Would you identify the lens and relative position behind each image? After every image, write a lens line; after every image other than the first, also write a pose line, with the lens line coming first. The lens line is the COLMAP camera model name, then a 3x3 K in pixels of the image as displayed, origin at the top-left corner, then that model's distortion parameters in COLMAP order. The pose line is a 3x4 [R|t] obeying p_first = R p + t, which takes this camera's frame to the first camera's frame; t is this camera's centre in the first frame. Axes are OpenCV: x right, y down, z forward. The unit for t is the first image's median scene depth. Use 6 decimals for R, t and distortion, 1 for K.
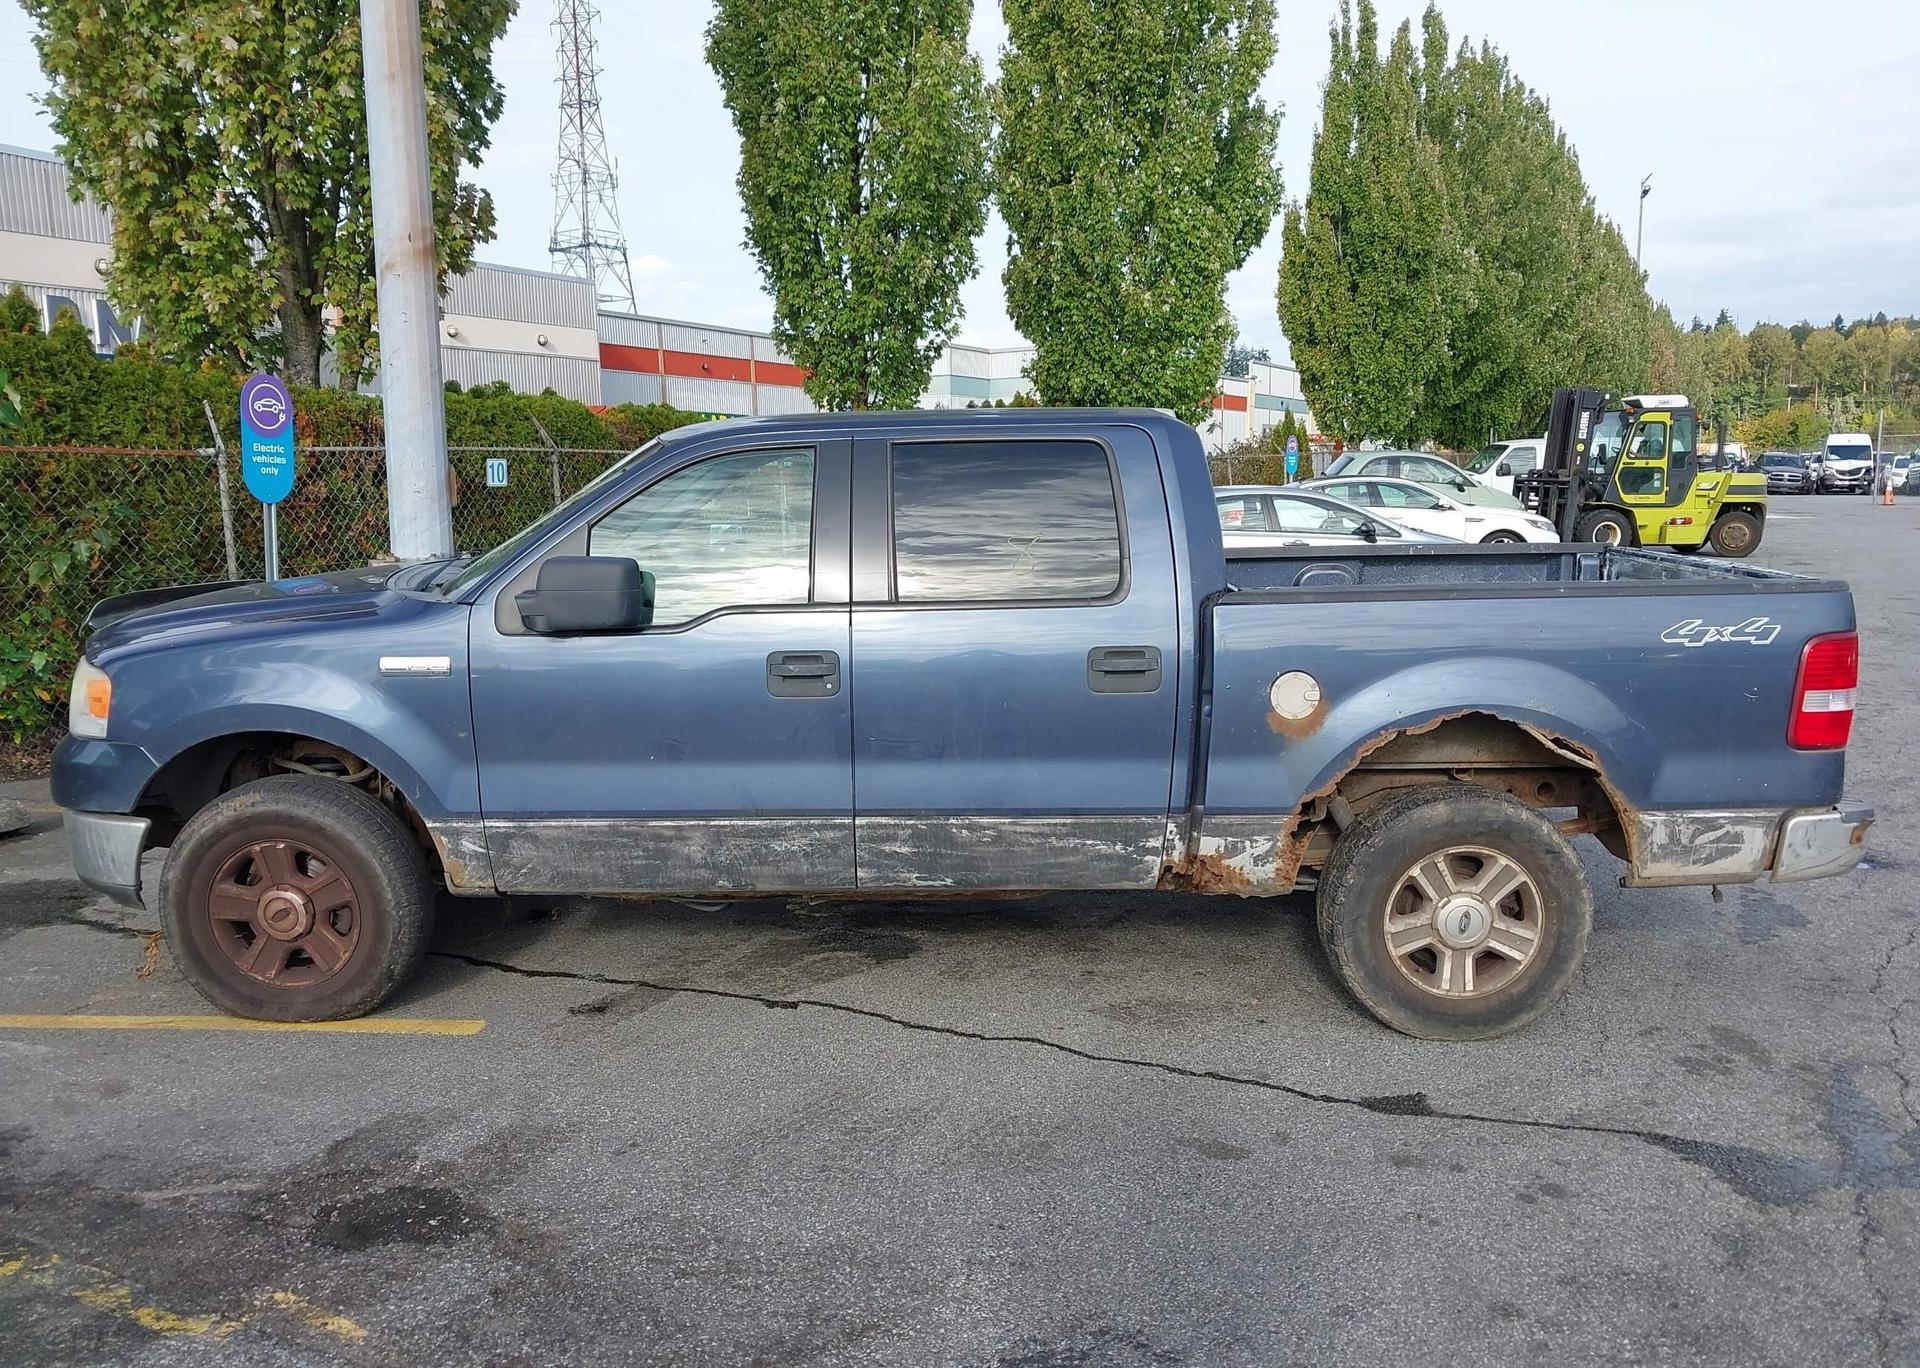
lens RADIAL K [[1516.8, 0, 960.0], [0, 1516.8, 684.0], [0, 0, 1]] dist [0.040329, -0.064787]
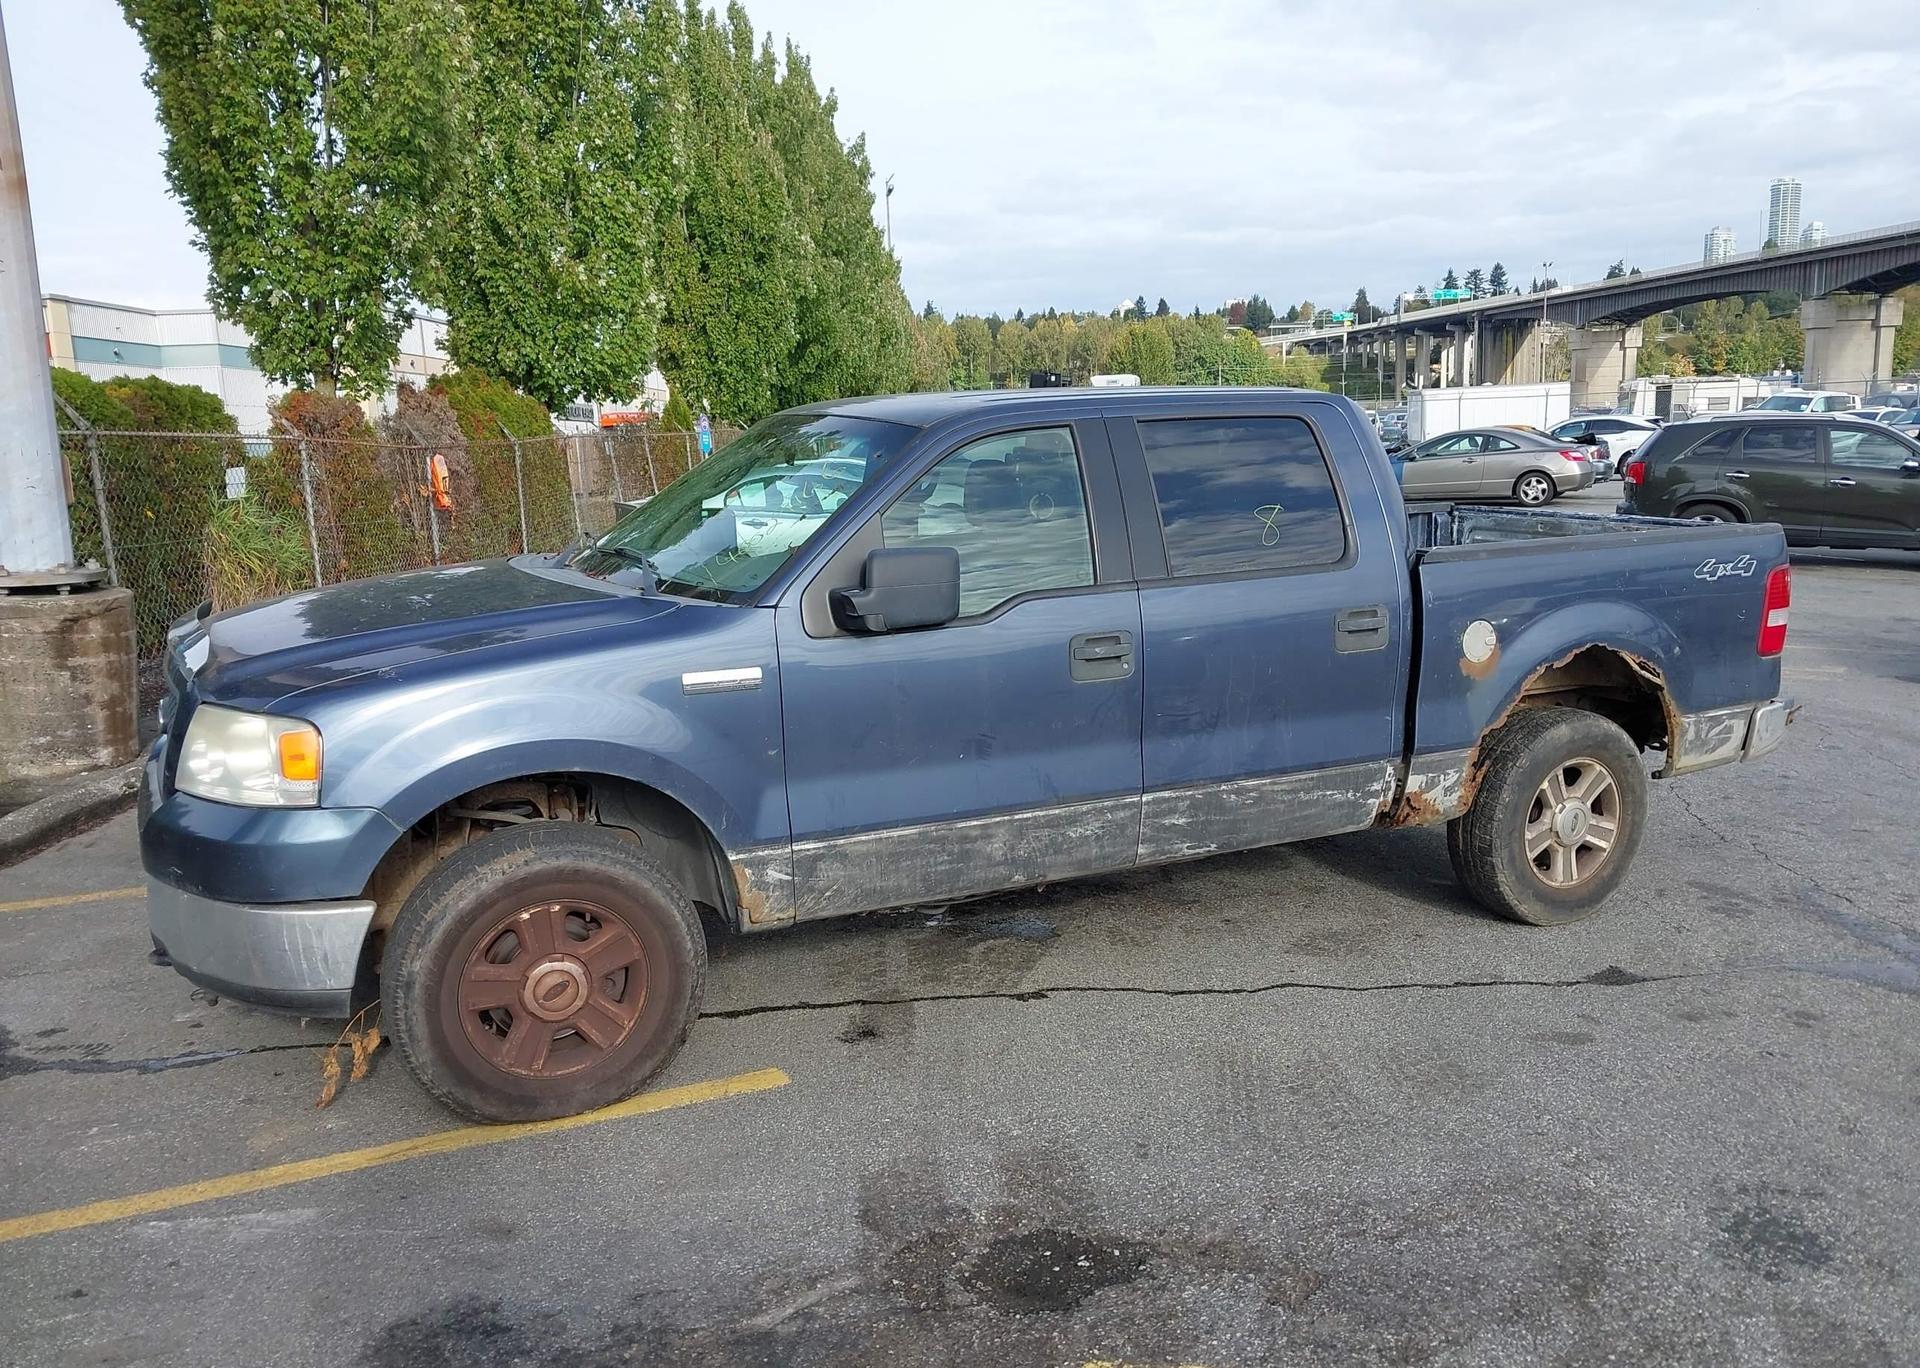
lens RADIAL K [[1502.0, 0, 960.0], [0, 1502.0, 684.0], [0, 0, 1]] dist [0.043605, -0.079747]
pose [[0.890540, -0.083313, 0.447211, -0.608826], [0.076232, 0.996516, 0.033843, -0.027525], [-0.448473, 0.003953, 0.893788, 0.161881]]
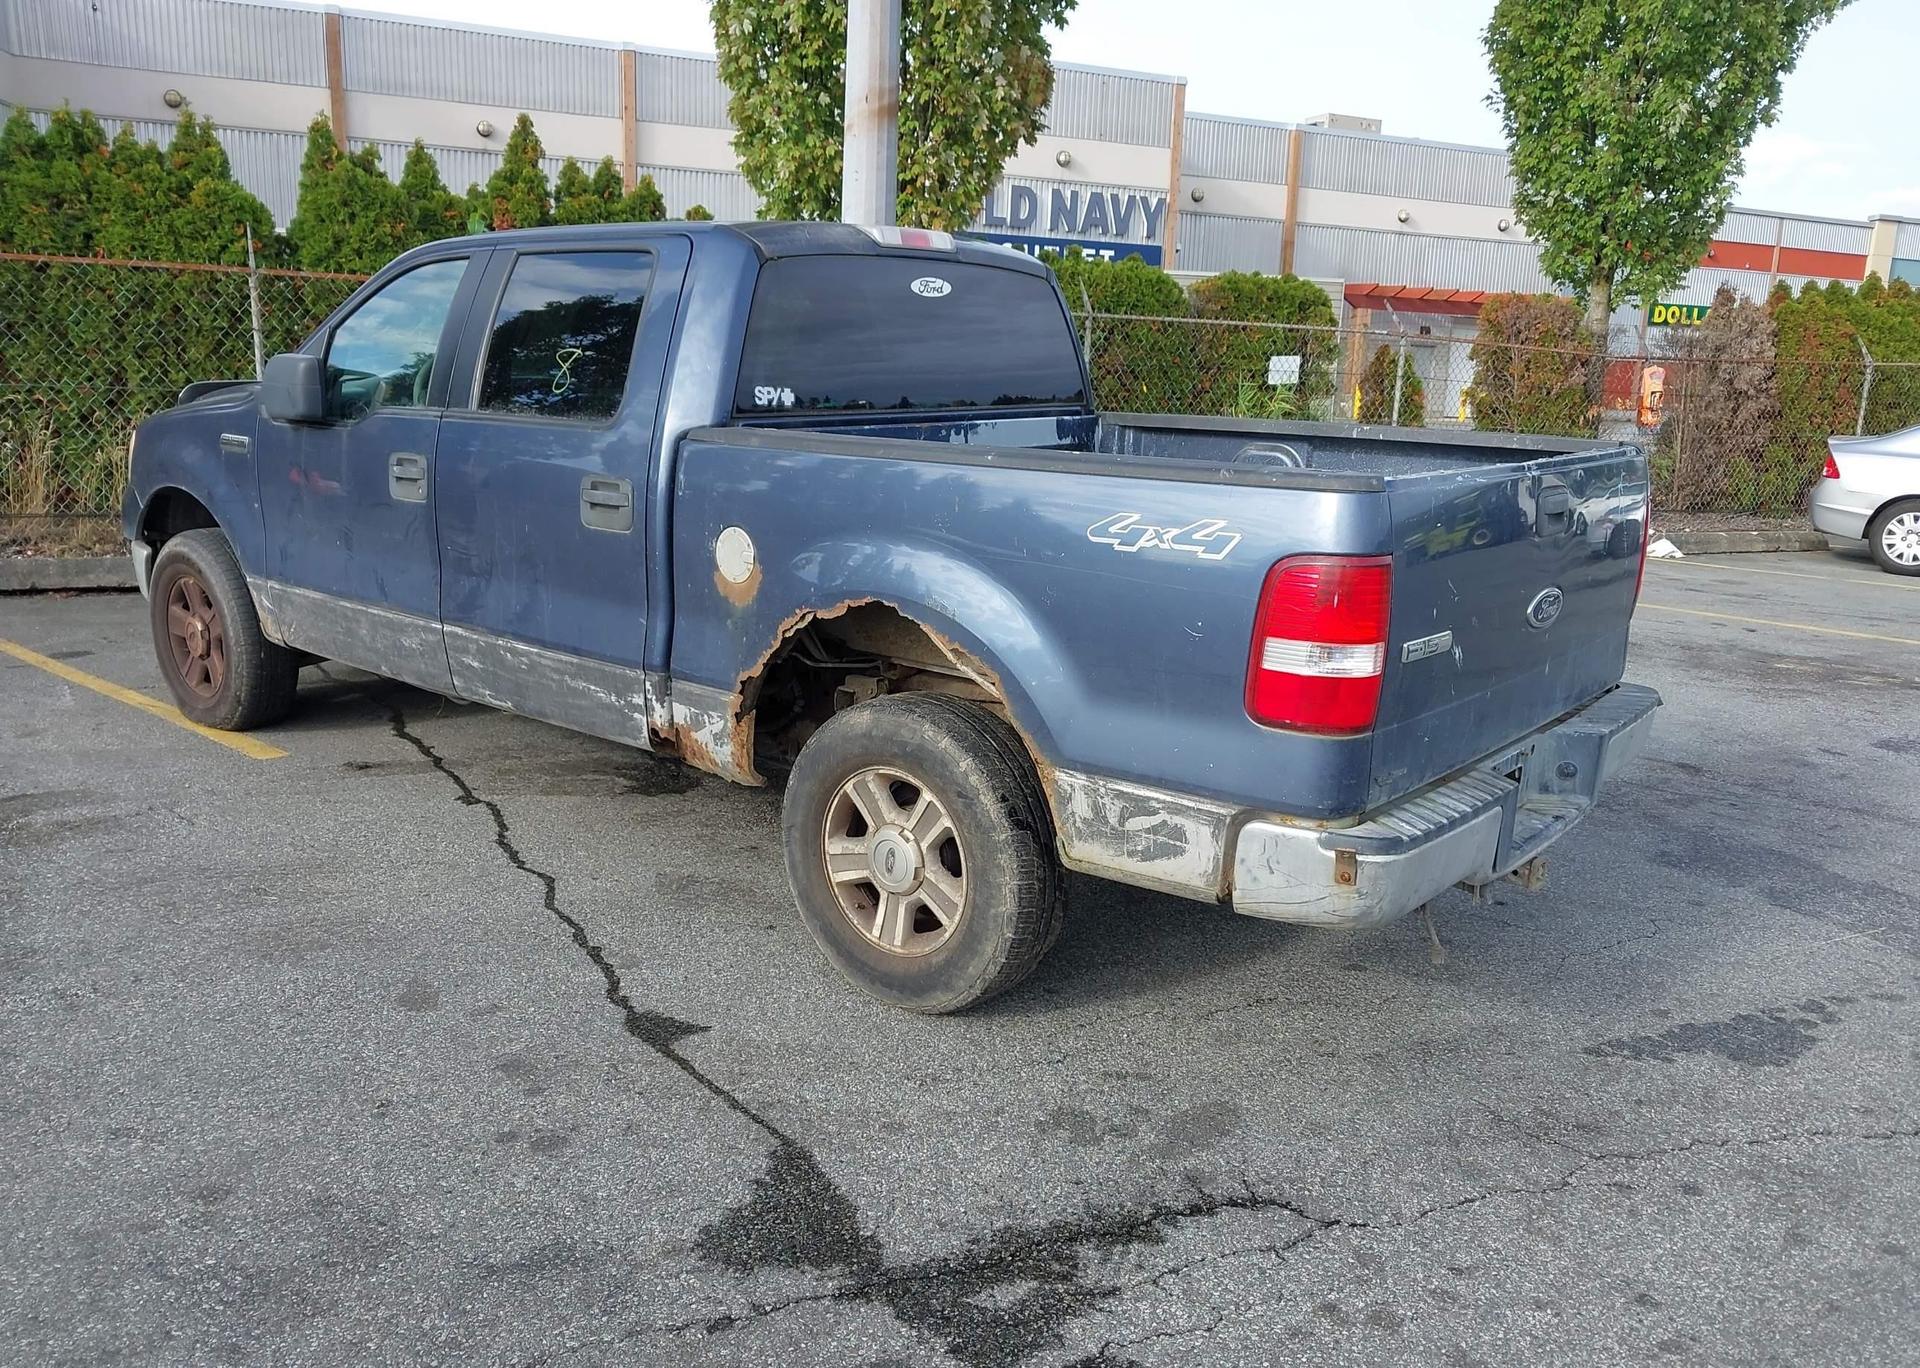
lens RADIAL K [[1528.6, 0, 960.0], [0, 1528.6, 684.0], [0, 0, 1]] dist [0.028279, -0.039098]
pose [[0.789337, 0.168251, -0.590456, 0.817174], [-0.129930, 0.985713, 0.107187, -0.028667], [0.600054, -0.007889, 0.799920, 0.371684]]
